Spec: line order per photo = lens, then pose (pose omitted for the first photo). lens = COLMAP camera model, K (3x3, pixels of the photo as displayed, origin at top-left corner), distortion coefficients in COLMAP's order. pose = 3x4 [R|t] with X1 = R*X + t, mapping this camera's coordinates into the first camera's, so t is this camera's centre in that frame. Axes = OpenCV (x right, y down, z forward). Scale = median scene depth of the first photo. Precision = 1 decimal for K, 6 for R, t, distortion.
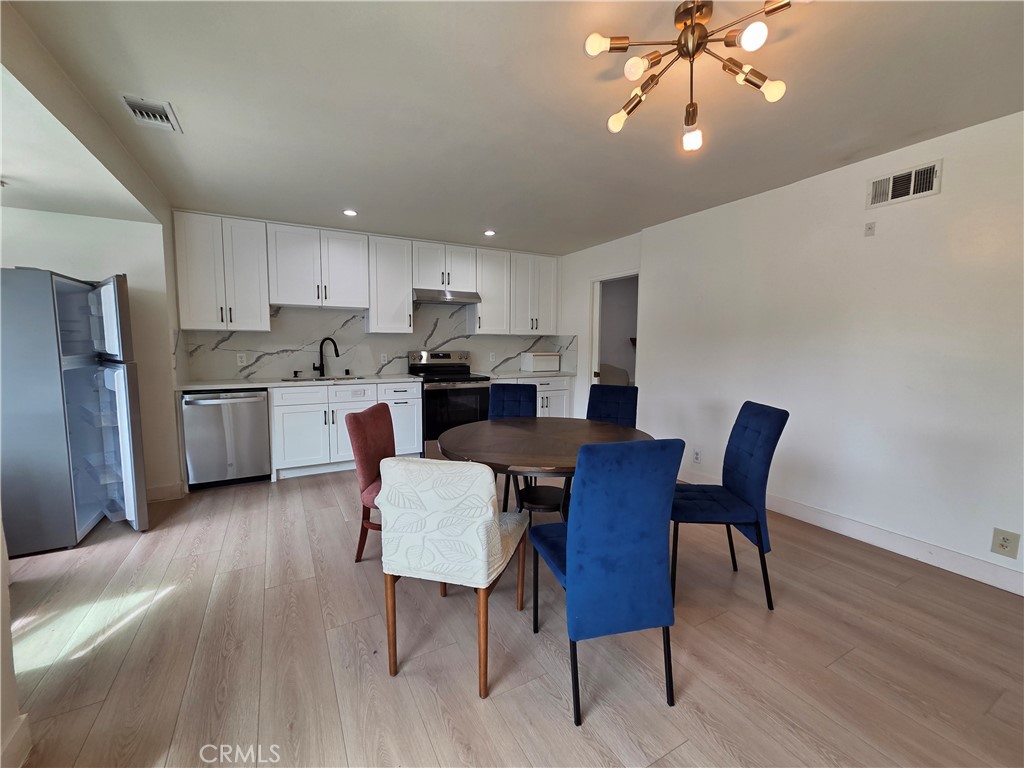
lens RADIAL K [[420.6, 0, 515.1], [0, 420.6, 382.0], [0, 0, 1]] dist [-0.000180, -0.000256]
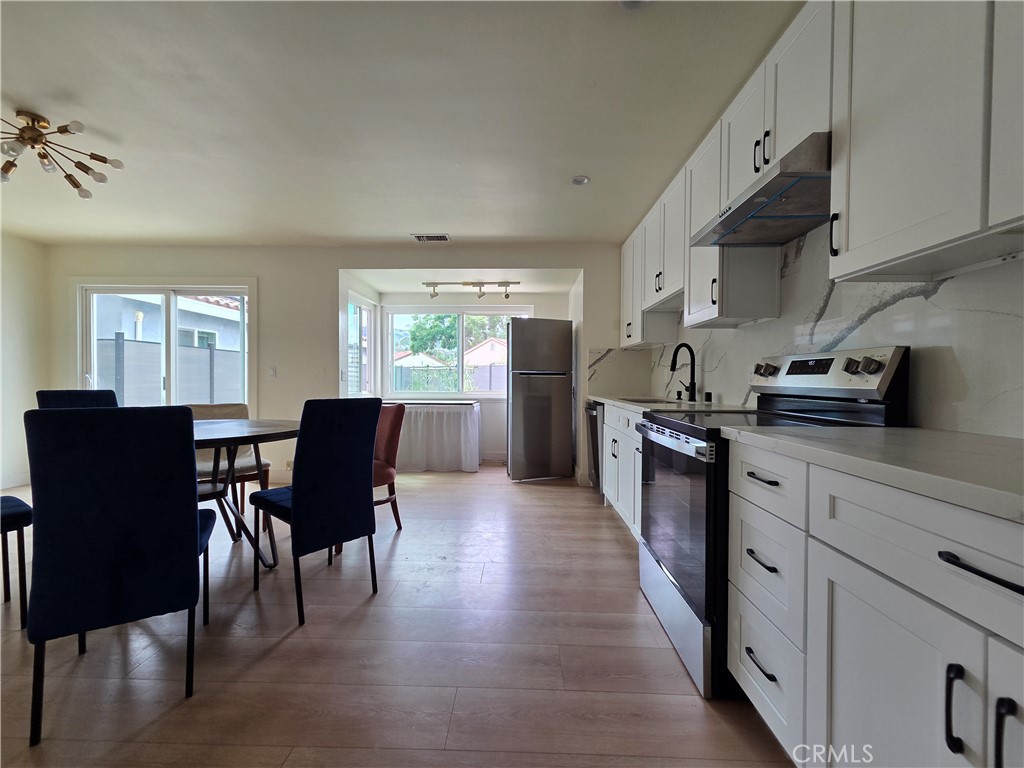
lens RADIAL K [[415.7, 0, 514.4], [0, 415.7, 383.7], [0, 0, 1]] dist [0.000999, 0.000228]
pose [[-0.507426, -0.007417, -0.861663, 0.272176], [-0.099830, 0.993736, 0.050235, -0.047332], [0.855893, 0.111510, -0.504988, 1.105406]]
